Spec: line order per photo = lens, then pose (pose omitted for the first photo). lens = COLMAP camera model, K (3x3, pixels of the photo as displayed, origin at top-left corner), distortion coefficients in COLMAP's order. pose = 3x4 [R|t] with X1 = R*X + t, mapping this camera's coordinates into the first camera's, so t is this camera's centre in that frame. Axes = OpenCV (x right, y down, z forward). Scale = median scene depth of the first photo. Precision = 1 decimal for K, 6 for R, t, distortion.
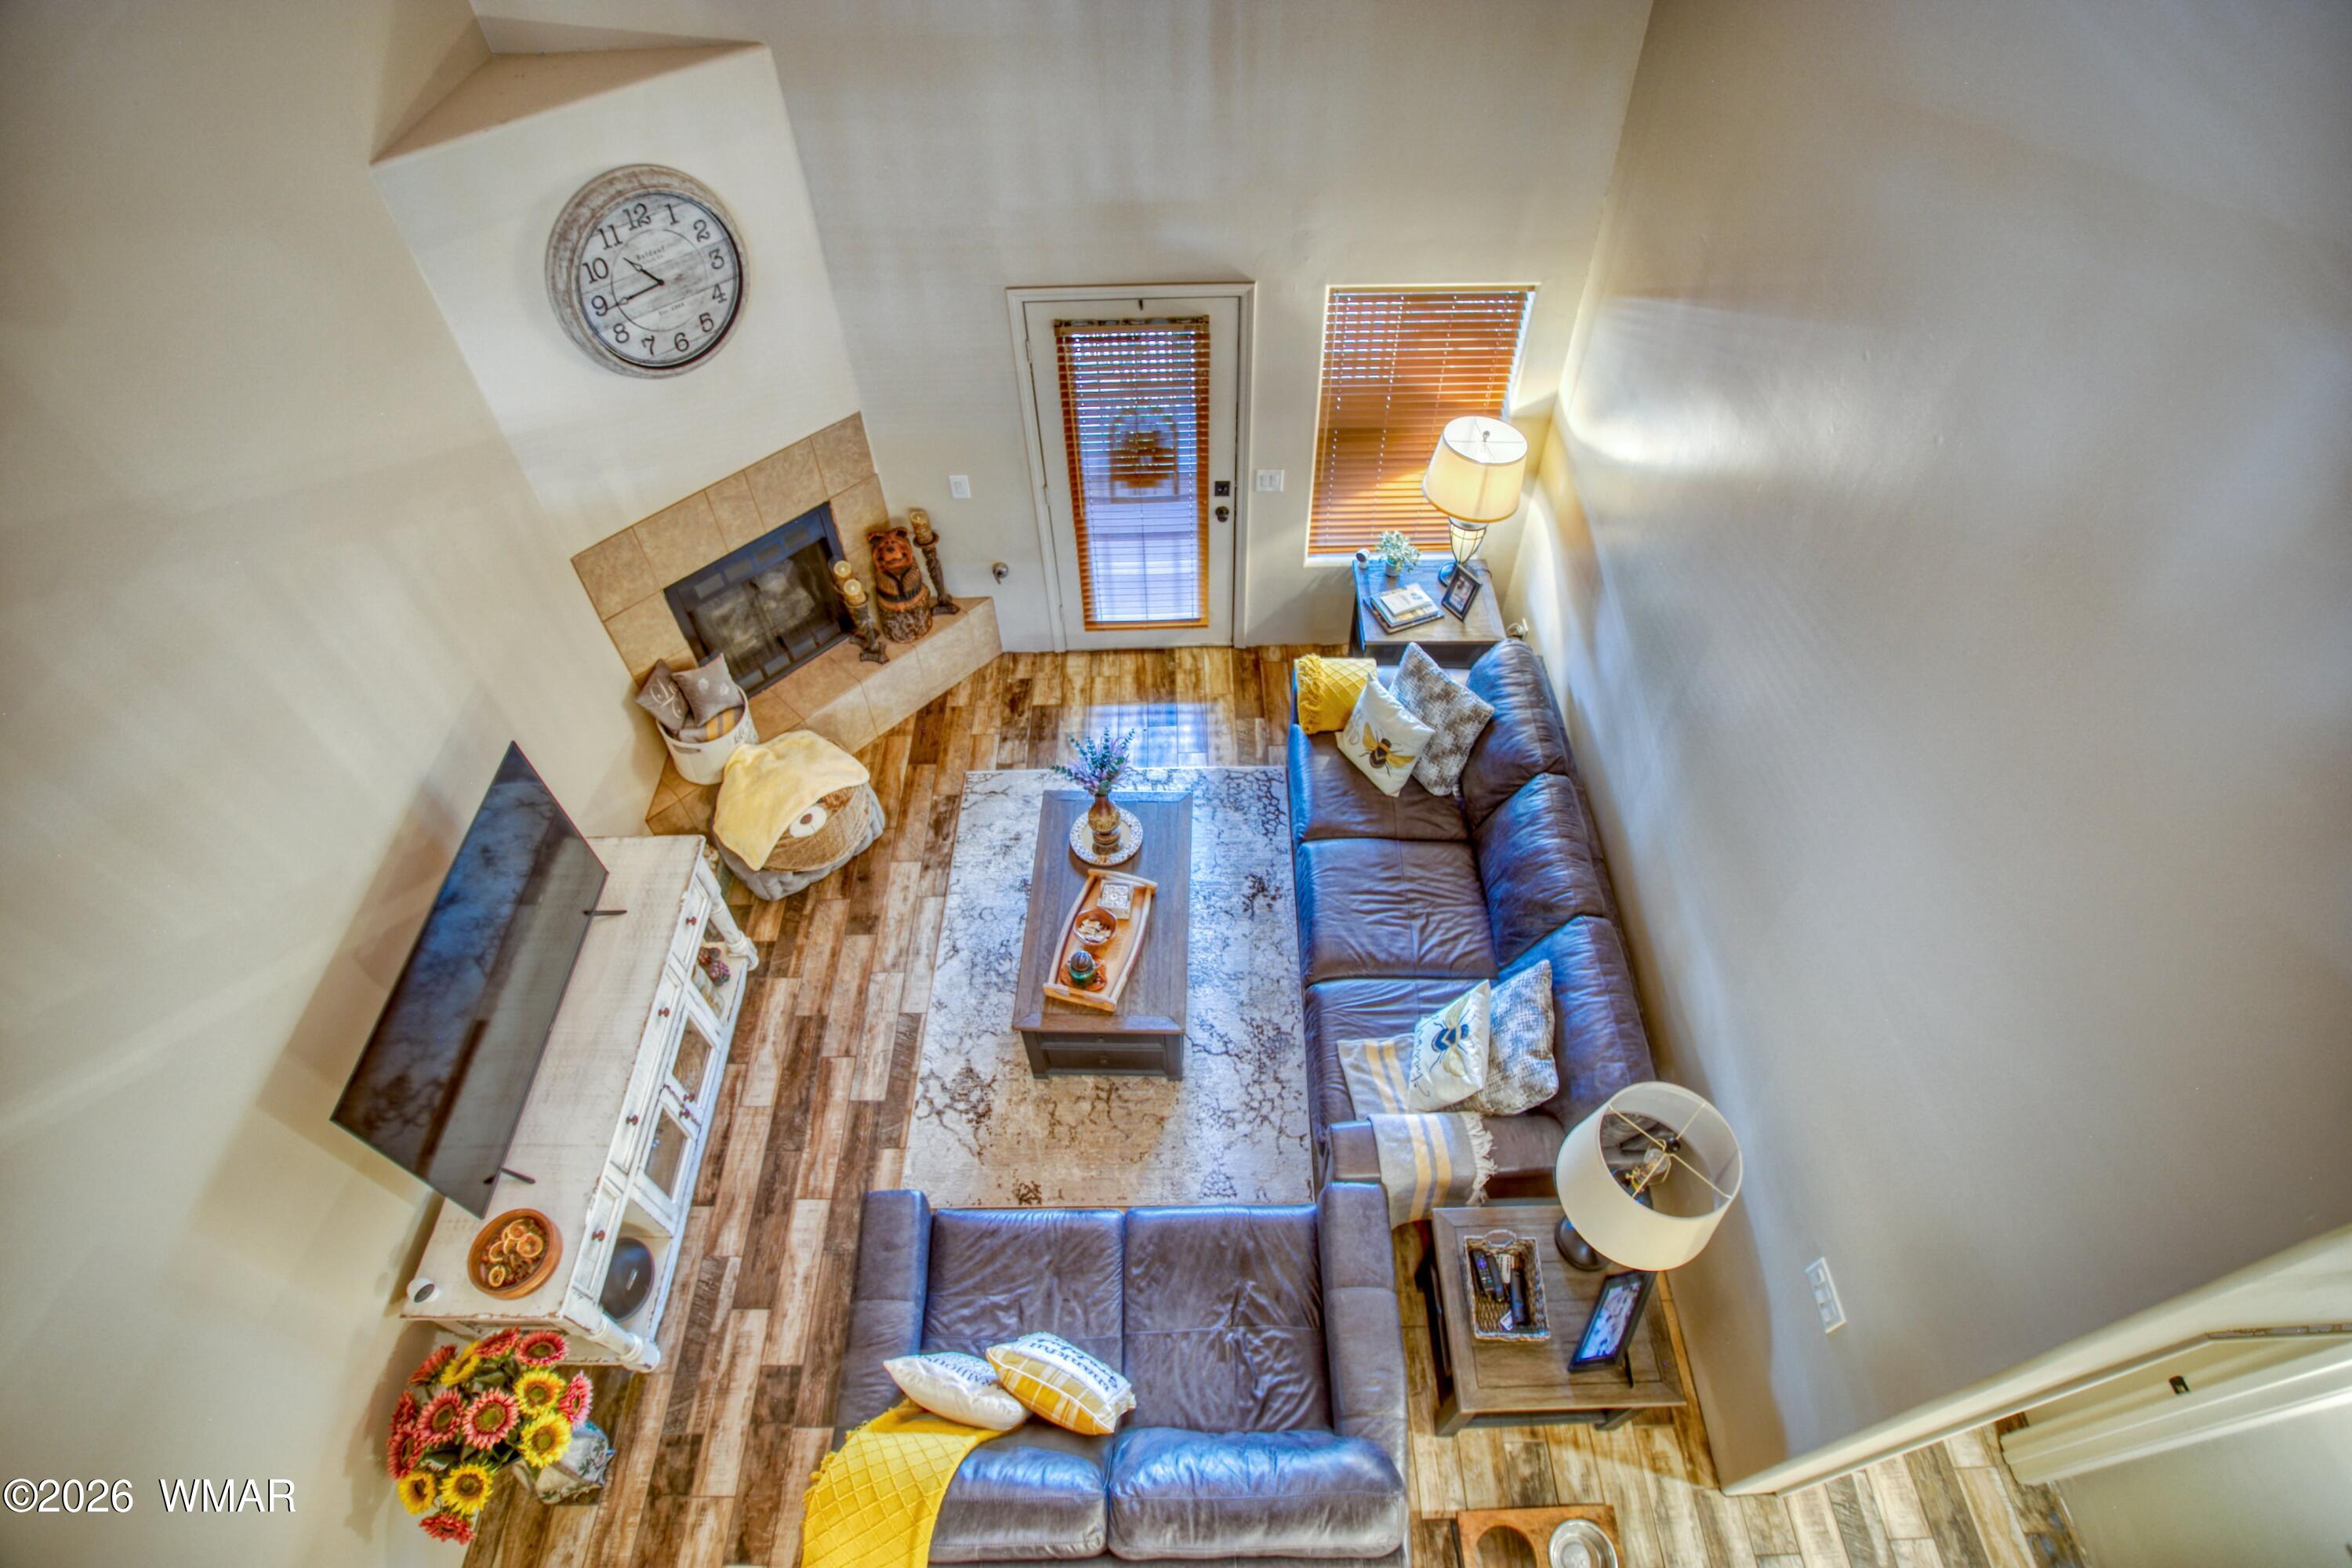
lens RADIAL K [[1165.2, 0, 1179.5], [0, 1165.2, 789.8], [0, 0, 1]] dist [-0.048051, 0.022577]
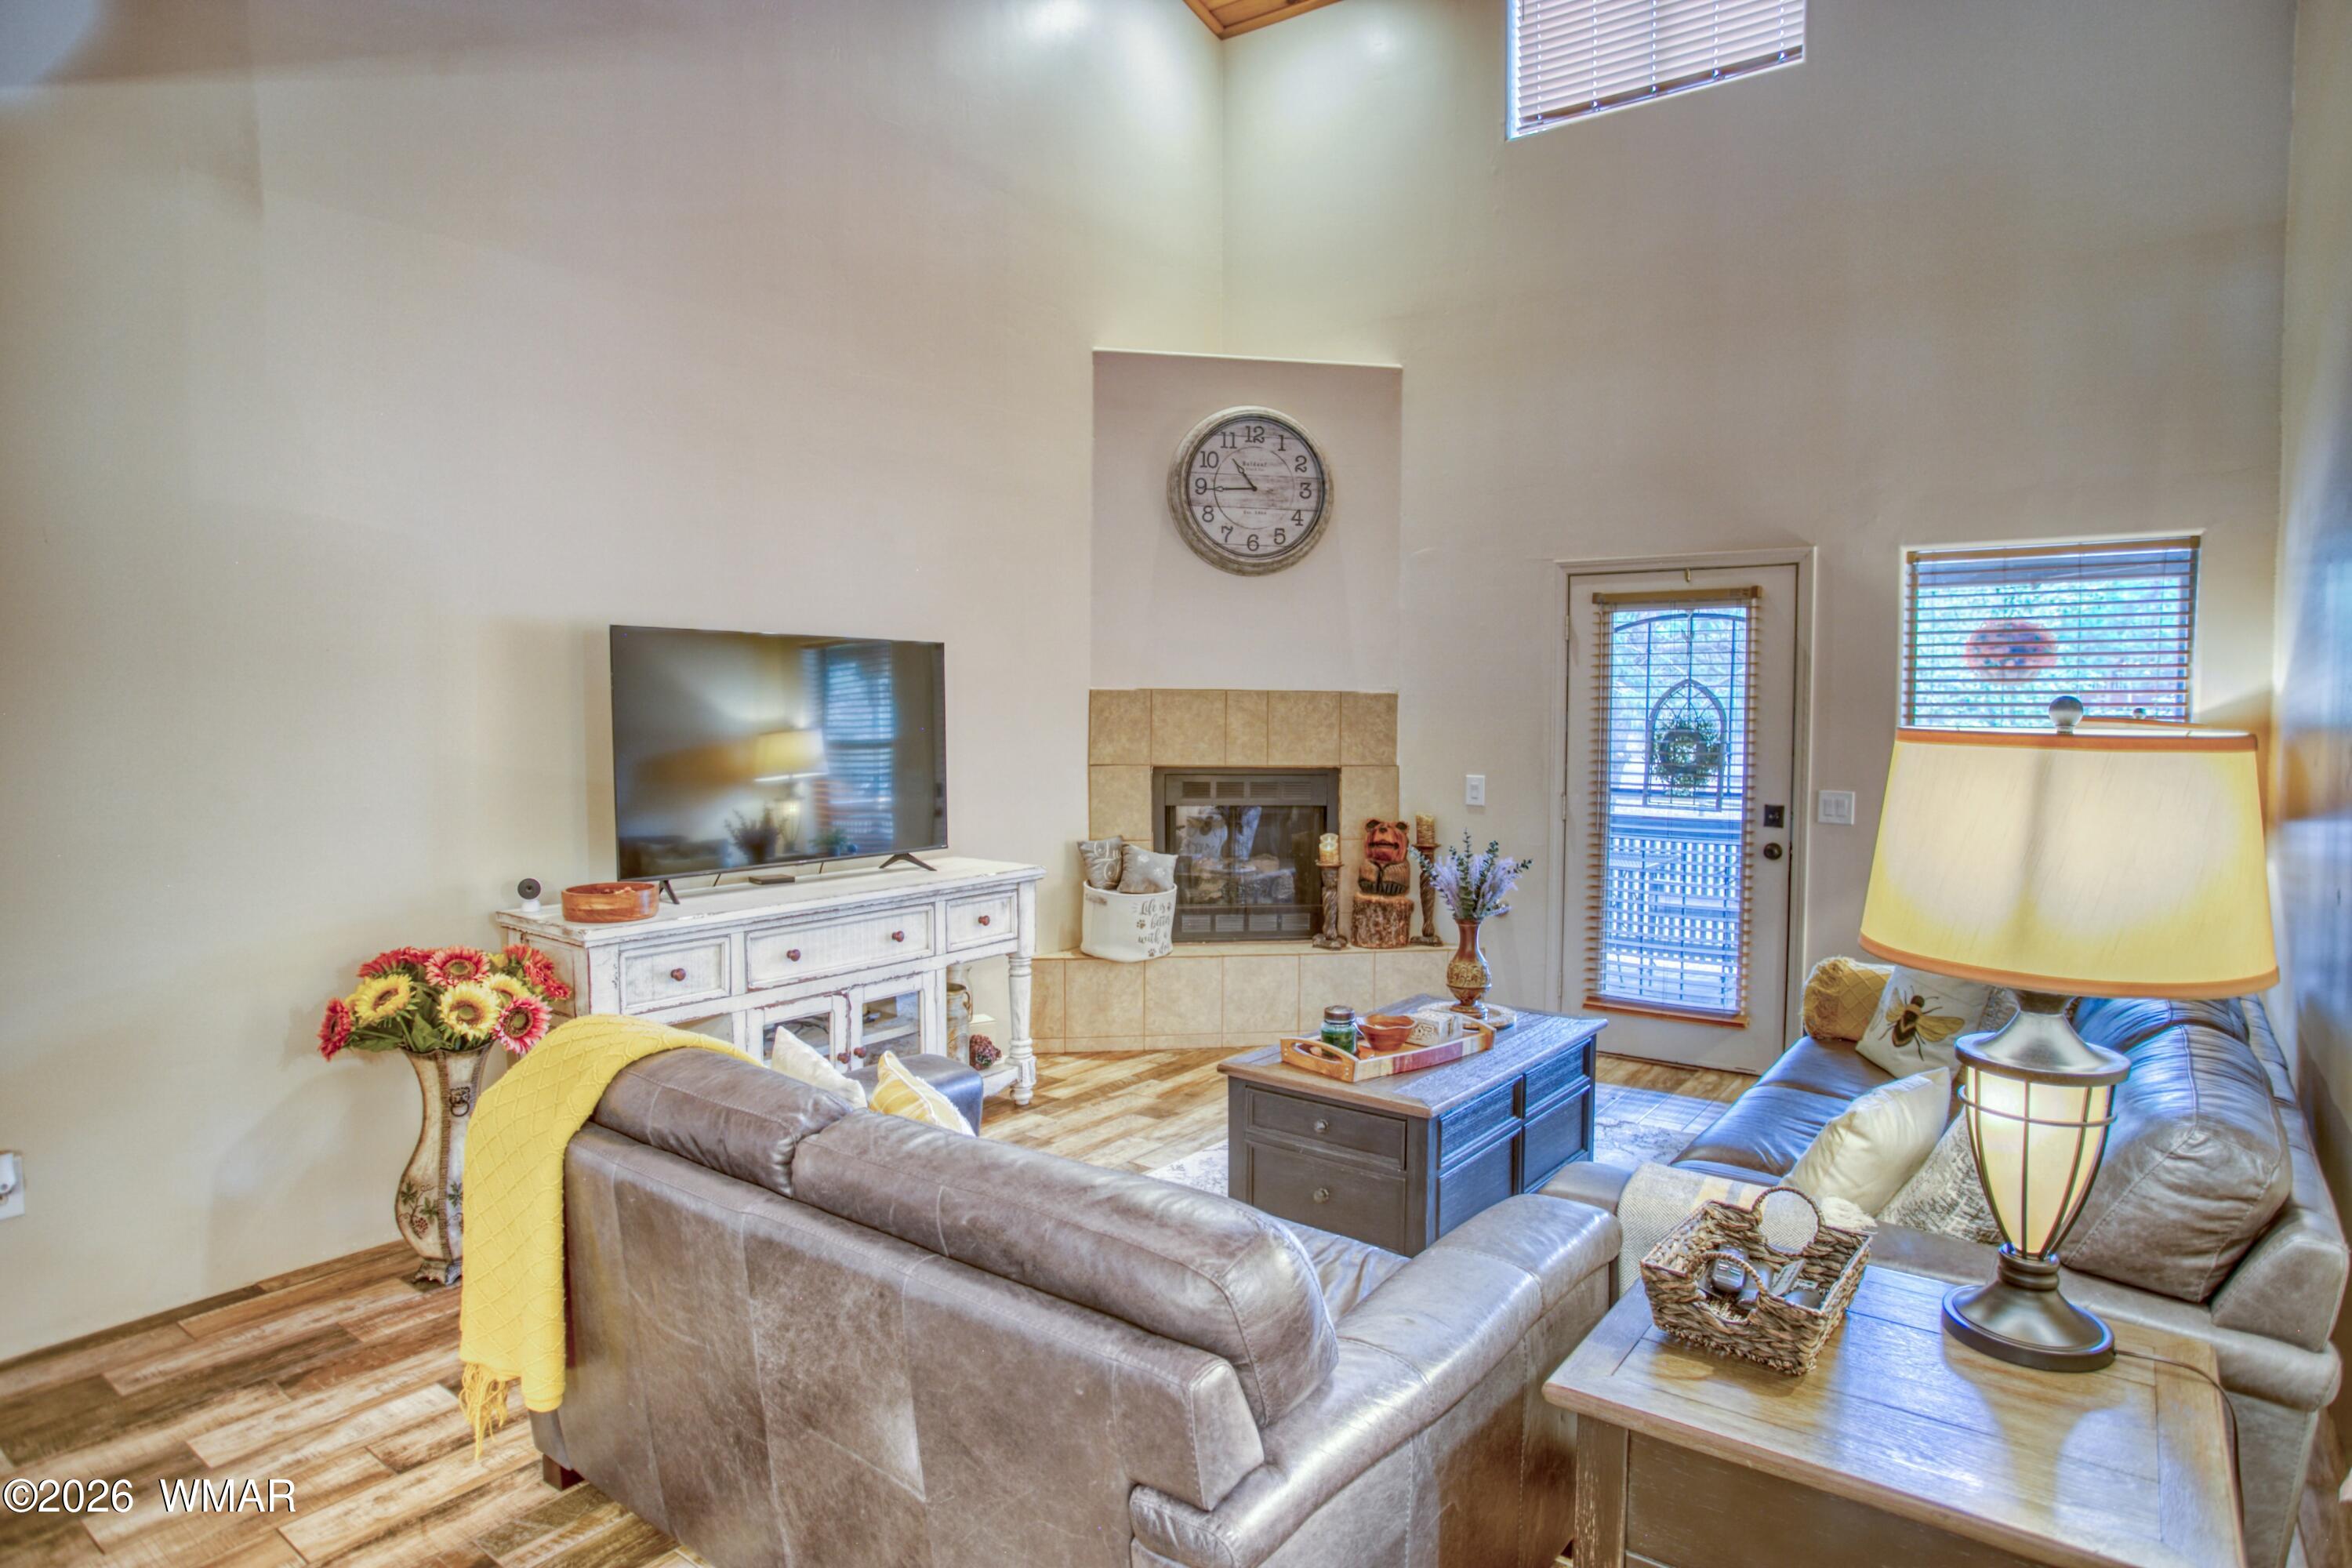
lens RADIAL K [[1323.7, 0, 1186.7], [0, 1323.7, 778.6], [0, 0, 1]] dist [-0.034017, 0.002321]
pose [[0.799564, 0.052178, -0.598310, 0.283513], [-0.475769, 0.663007, -0.577984, 0.497455], [0.366526, 0.746793, 0.554941, 0.349367]]
